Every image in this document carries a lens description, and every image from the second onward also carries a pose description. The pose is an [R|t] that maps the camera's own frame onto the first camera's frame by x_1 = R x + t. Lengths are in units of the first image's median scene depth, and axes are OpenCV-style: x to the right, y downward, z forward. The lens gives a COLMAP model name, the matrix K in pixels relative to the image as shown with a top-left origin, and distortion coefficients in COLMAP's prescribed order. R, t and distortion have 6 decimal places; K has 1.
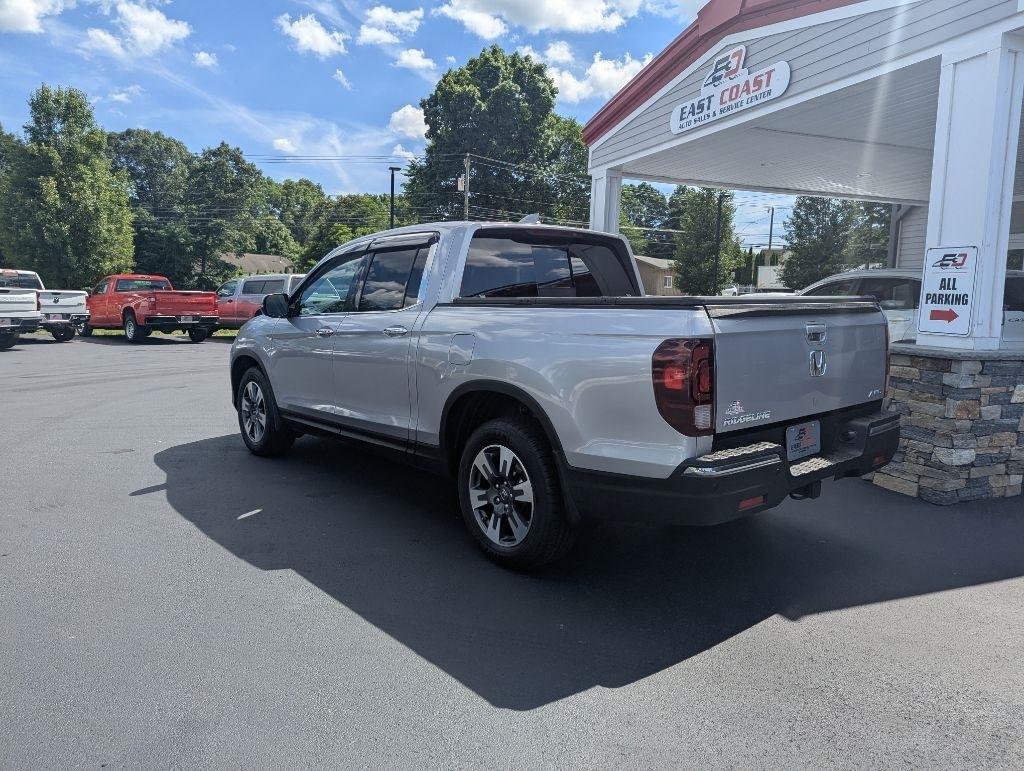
lens RADIAL K [[721.5, 0, 521.4], [0, 721.5, 369.9], [0, 0, 1]] dist [0.055622, -0.046645]
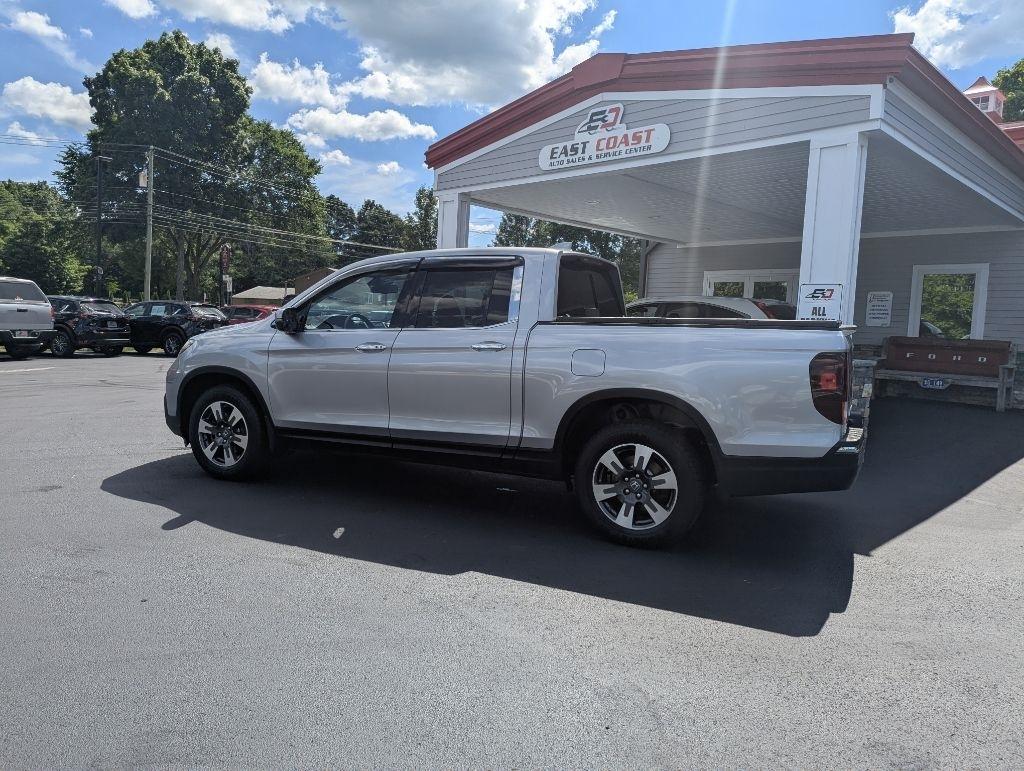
lens RADIAL K [[721.5, 0, 511.0], [0, 721.5, 377.5], [0, 0, 1]] dist [0.055622, -0.046645]
pose [[0.912475, -0.019359, 0.408674, -0.342808], [0.022881, 0.999731, -0.003730, -0.001708], [-0.408492, 0.012755, 0.912673, 0.004845]]
